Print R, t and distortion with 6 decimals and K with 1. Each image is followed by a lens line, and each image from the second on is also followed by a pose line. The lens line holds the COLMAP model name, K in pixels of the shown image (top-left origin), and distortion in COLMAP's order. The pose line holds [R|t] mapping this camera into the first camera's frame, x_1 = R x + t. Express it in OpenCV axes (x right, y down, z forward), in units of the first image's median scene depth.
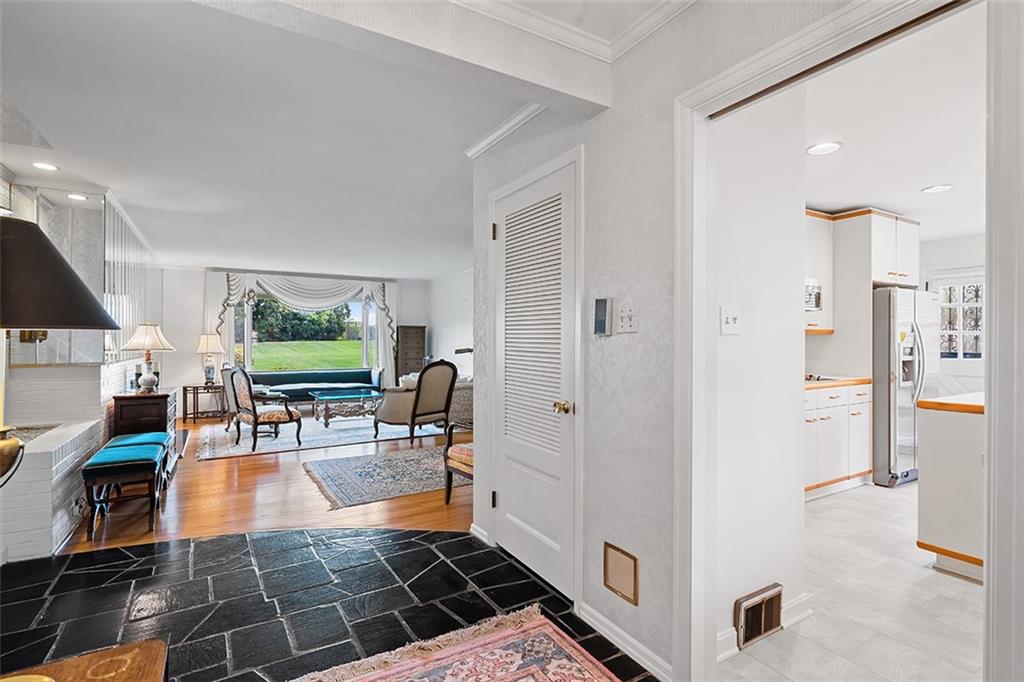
lens RADIAL K [[501.8, 0, 515.2], [0, 501.8, 342.5], [0, 0, 1]] dist [-0.024611, -0.000392]
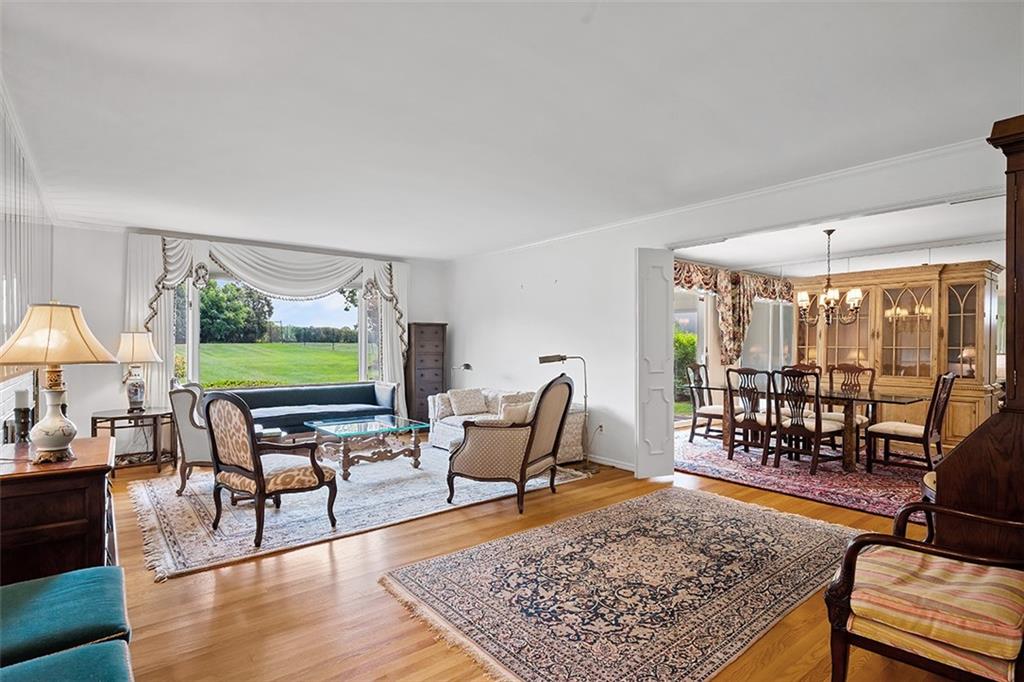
lens RADIAL K [[523.1, 0, 506.4], [0, 523.1, 345.4], [0, 0, 1]] dist [-0.006166, 0.000035]
pose [[0.991703, 0.002493, 0.128528, -0.224012], [-0.002444, 0.999997, -0.000538, -0.000656], [-0.128529, 0.000220, 0.991706, 0.272697]]
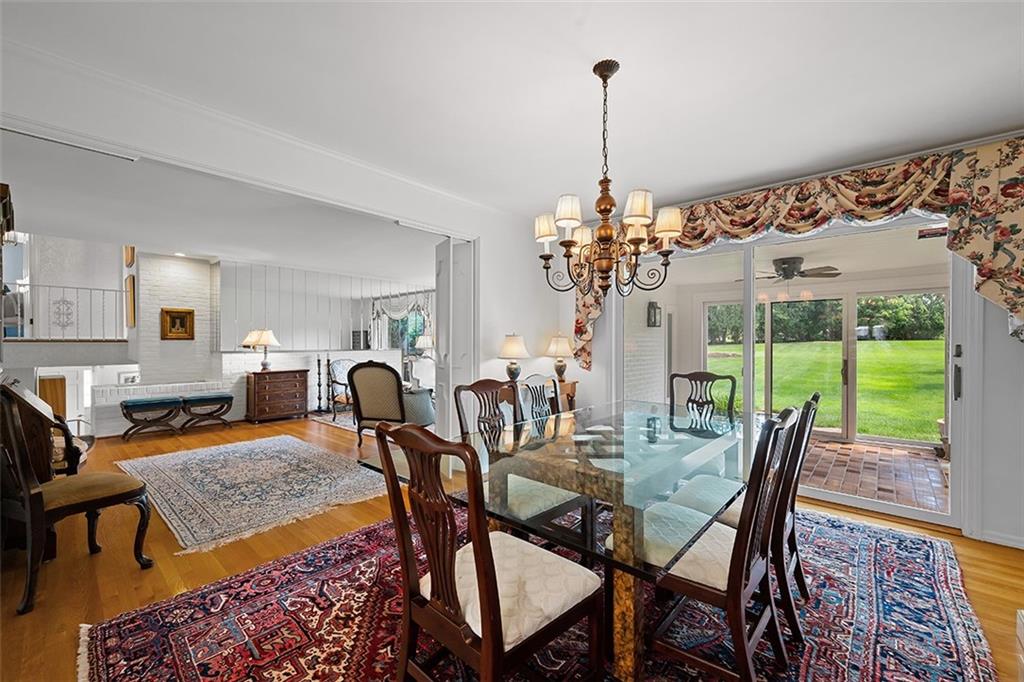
lens RADIAL K [[412.7, 0, 516.1], [0, 412.7, 341.5], [0, 0, 1]] dist [0.001141, -0.000081]
pose [[0.306607, 0.002450, -0.951833, 0.461960], [-0.003724, 0.999992, 0.001374, -0.002045], [0.951829, 0.003124, 0.306614, 0.760254]]
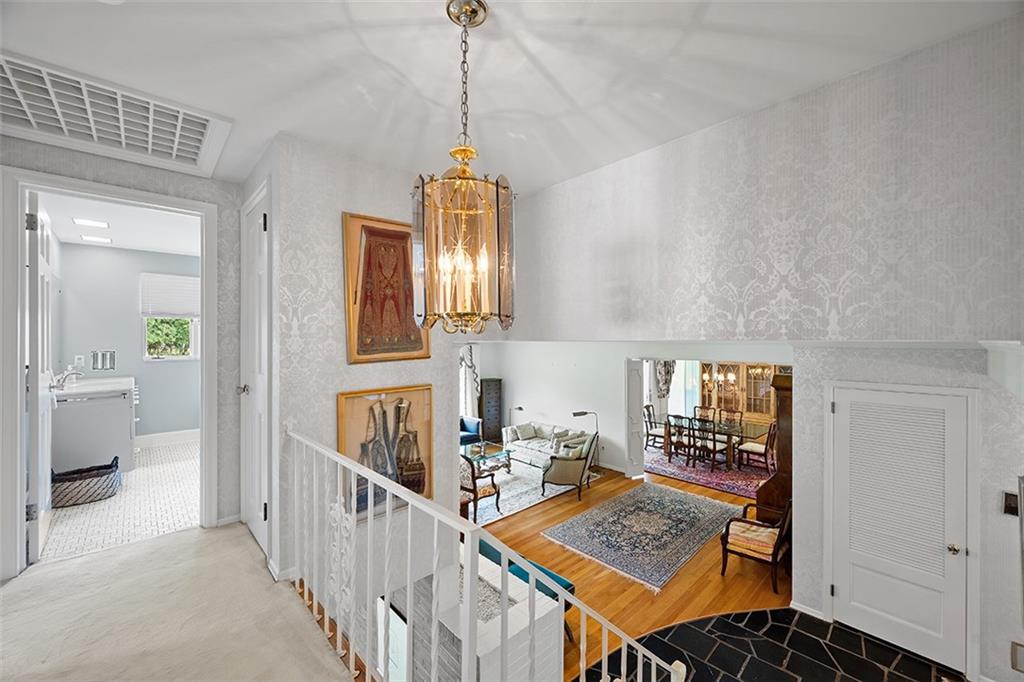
lens RADIAL K [[412.7, 0, 503.5], [0, 412.7, 336.3], [0, 0, 1]] dist [0.001141, -0.000081]
pose [[0.979222, -0.000606, 0.202789, -0.448800], [0.001940, 0.999978, -0.006380, -0.155130], [-0.202780, 0.006641, 0.979202, 0.000848]]
